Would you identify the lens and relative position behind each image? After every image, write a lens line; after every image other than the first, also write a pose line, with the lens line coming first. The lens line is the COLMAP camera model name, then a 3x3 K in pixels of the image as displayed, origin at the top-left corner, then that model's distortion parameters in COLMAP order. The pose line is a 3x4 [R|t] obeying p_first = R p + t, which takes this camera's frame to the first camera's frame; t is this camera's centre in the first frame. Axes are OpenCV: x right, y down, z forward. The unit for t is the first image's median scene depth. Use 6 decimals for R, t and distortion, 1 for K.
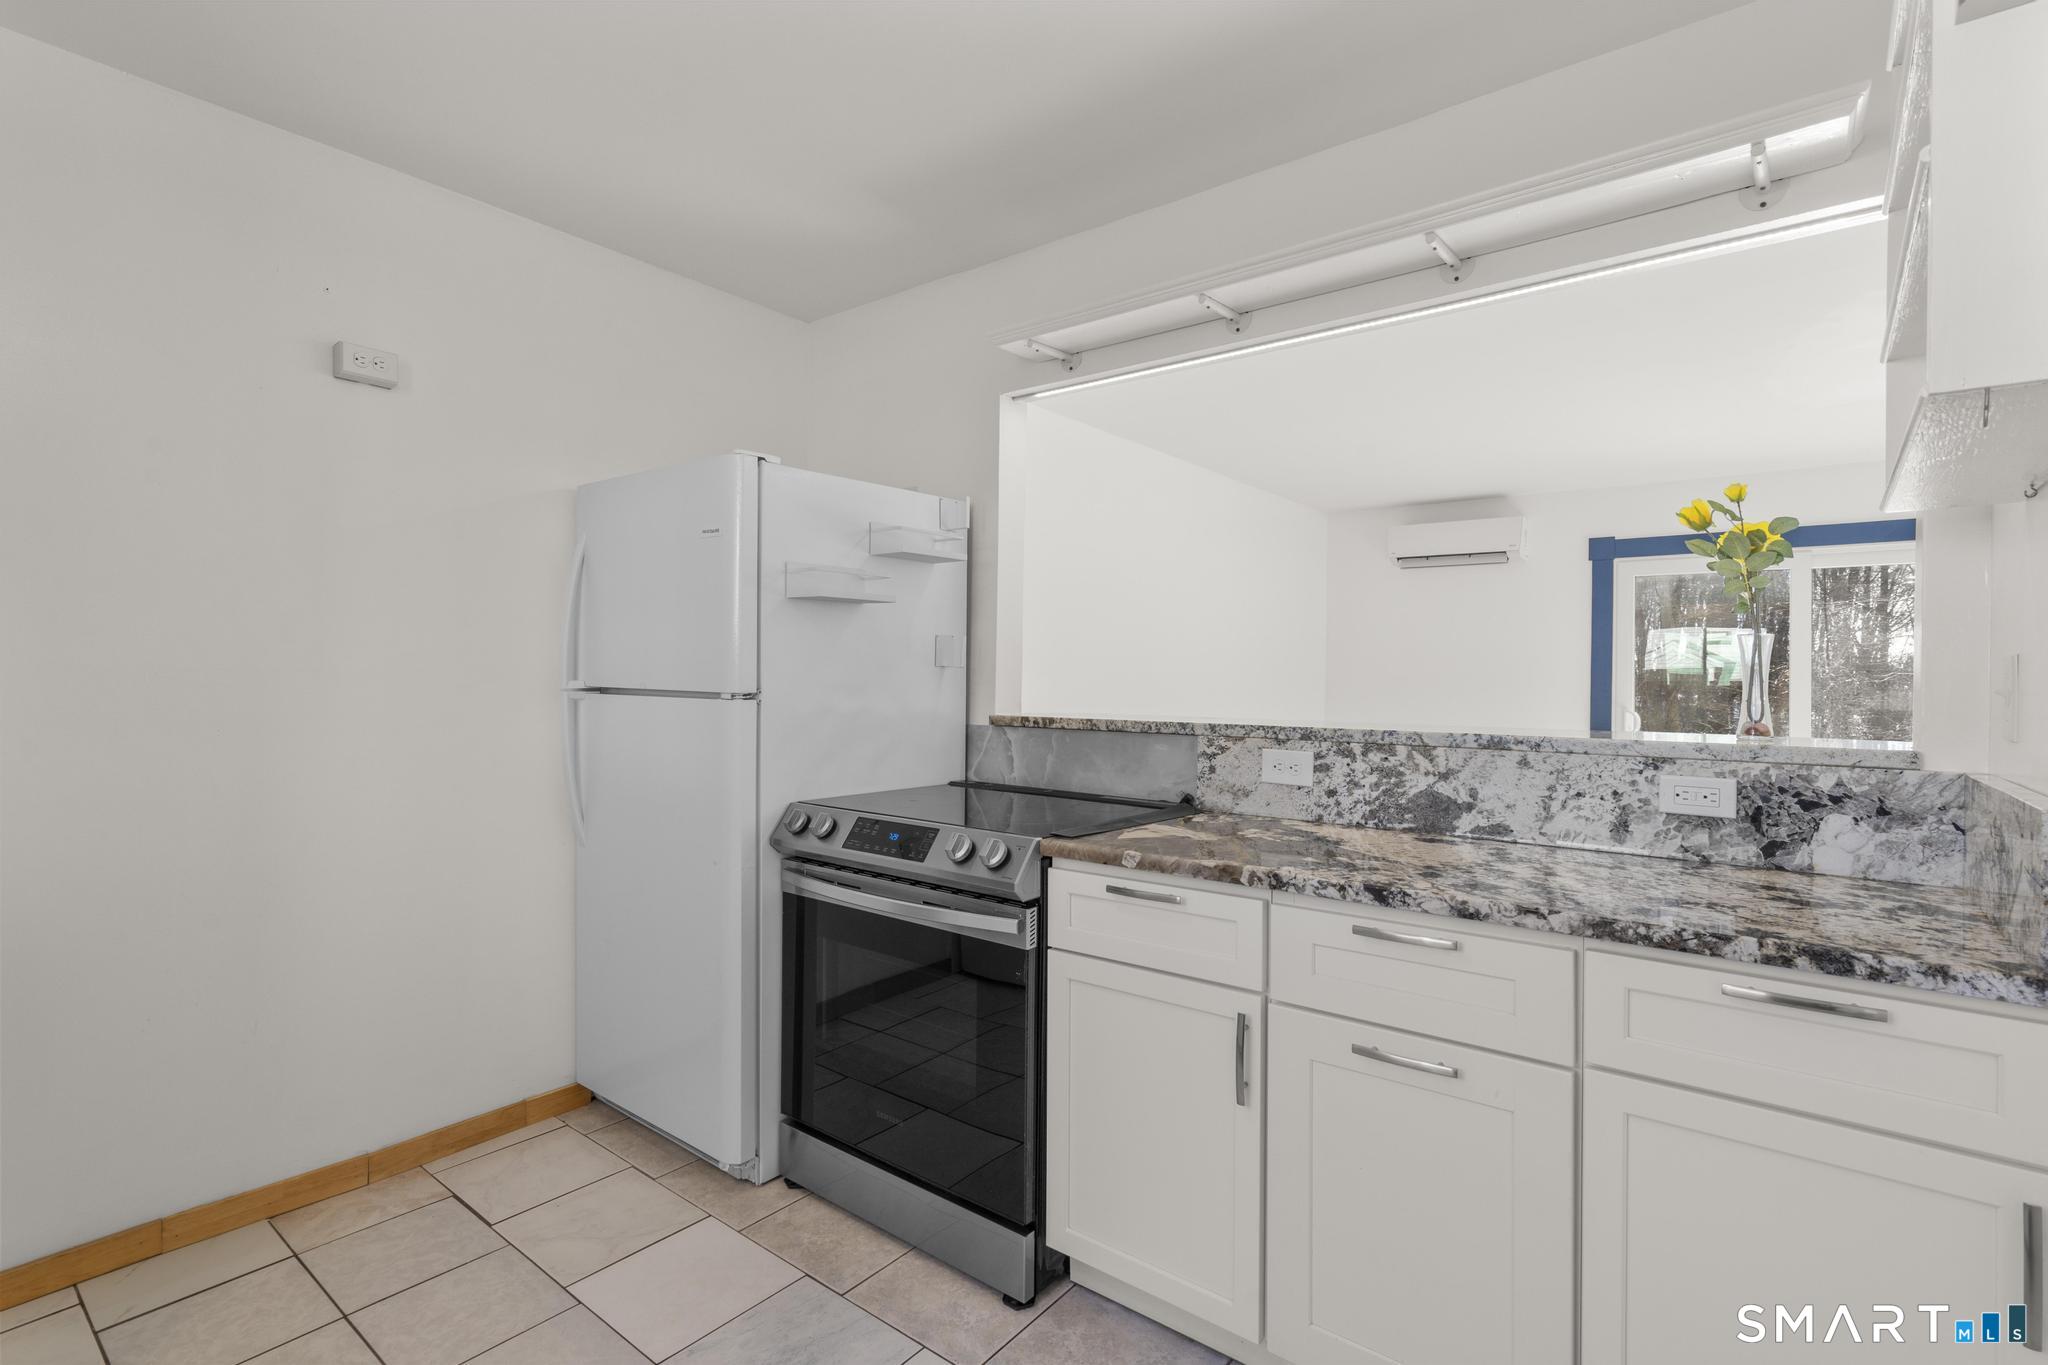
lens RADIAL K [[965.3, 0, 1022.6], [0, 965.3, 678.3], [0, 0, 1]] dist [0.001672, 0.002599]
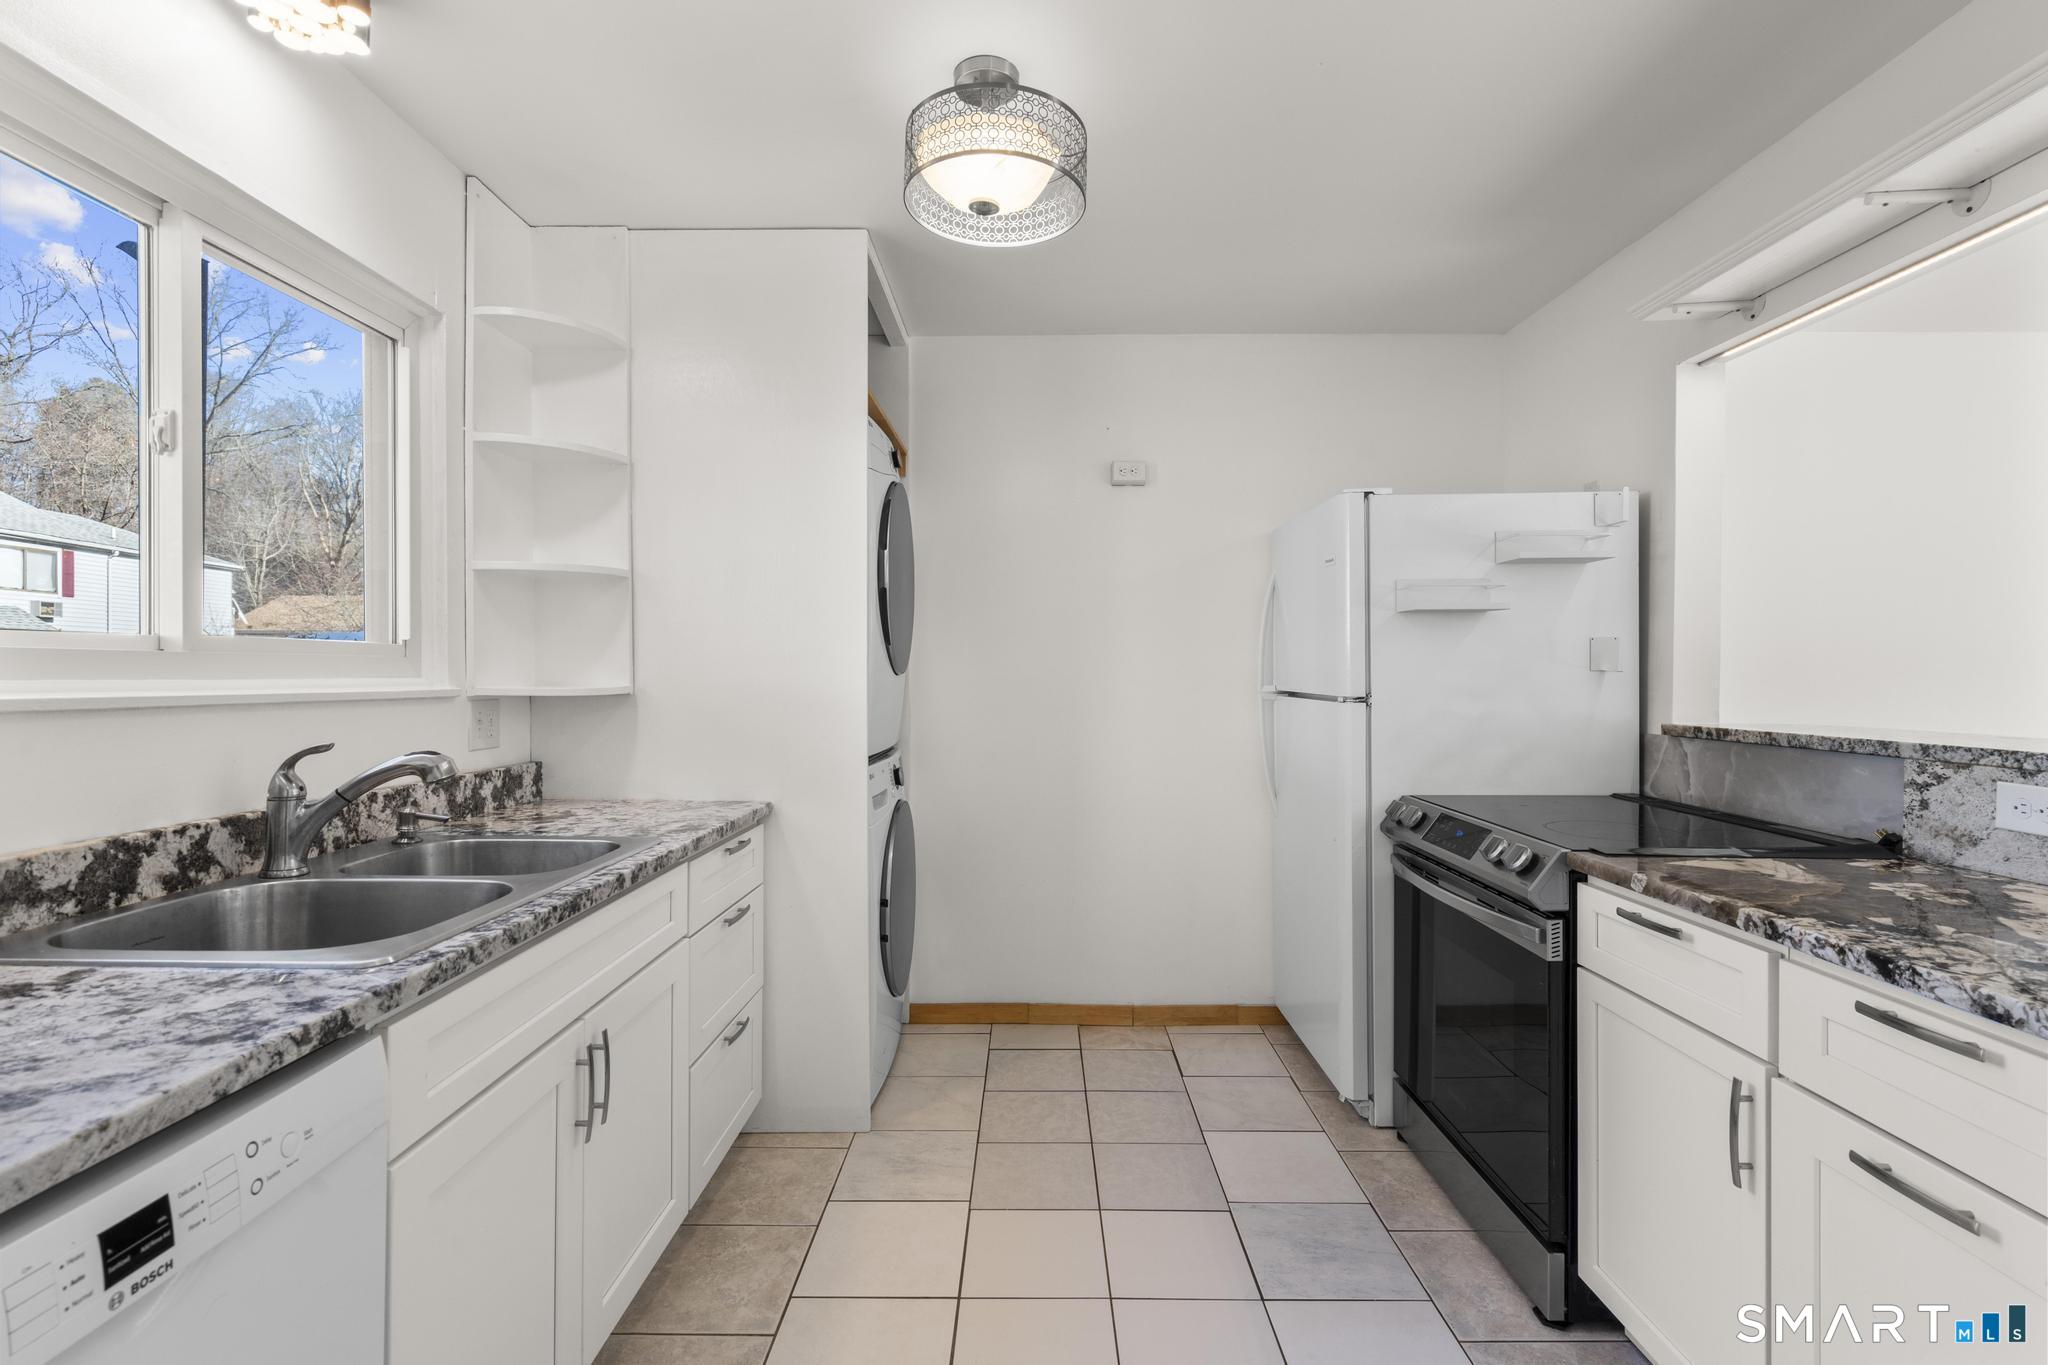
lens RADIAL K [[926.2, 0, 1029.2], [0, 926.2, 677.3], [0, 0, 1]] dist [-0.002521, 0.002164]
pose [[0.617084, -0.005657, -0.786877, 0.365474], [0.003507, 0.999984, -0.004439, -0.004662], [0.786889, -0.000021, 0.617094, 0.002340]]
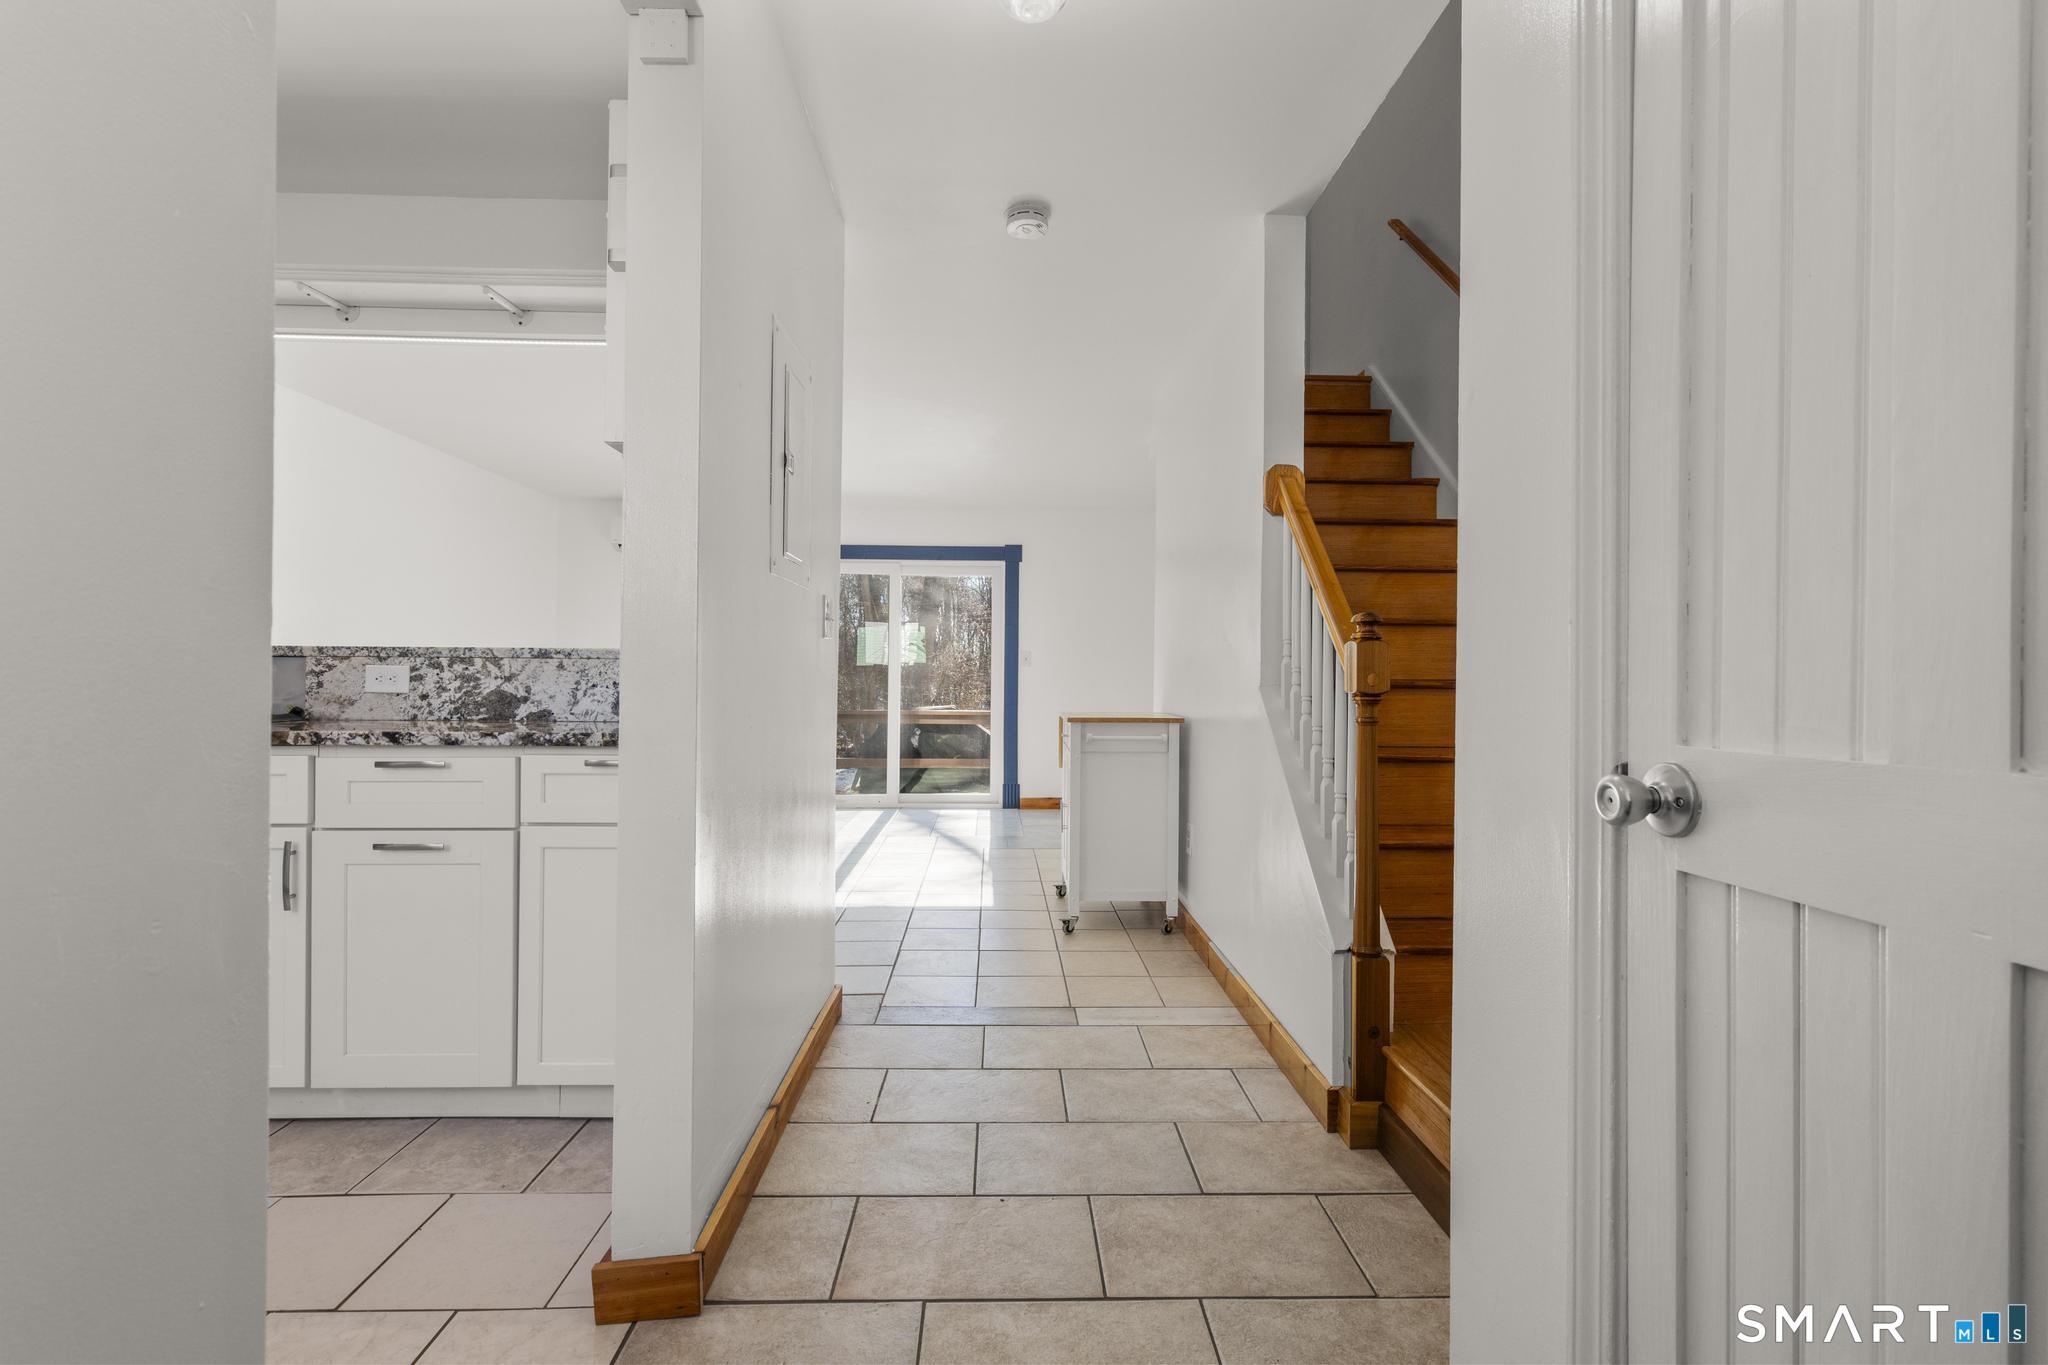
lens RADIAL K [[926.2, 0, 1024.3], [0, 926.2, 674.1], [0, 0, 1]] dist [-0.002521, 0.002164]
pose [[0.763381, -0.000247, 0.645949, 0.133762], [-0.001593, 0.999996, 0.002265, 0.084656], [-0.645947, -0.002758, 0.763377, -0.466595]]
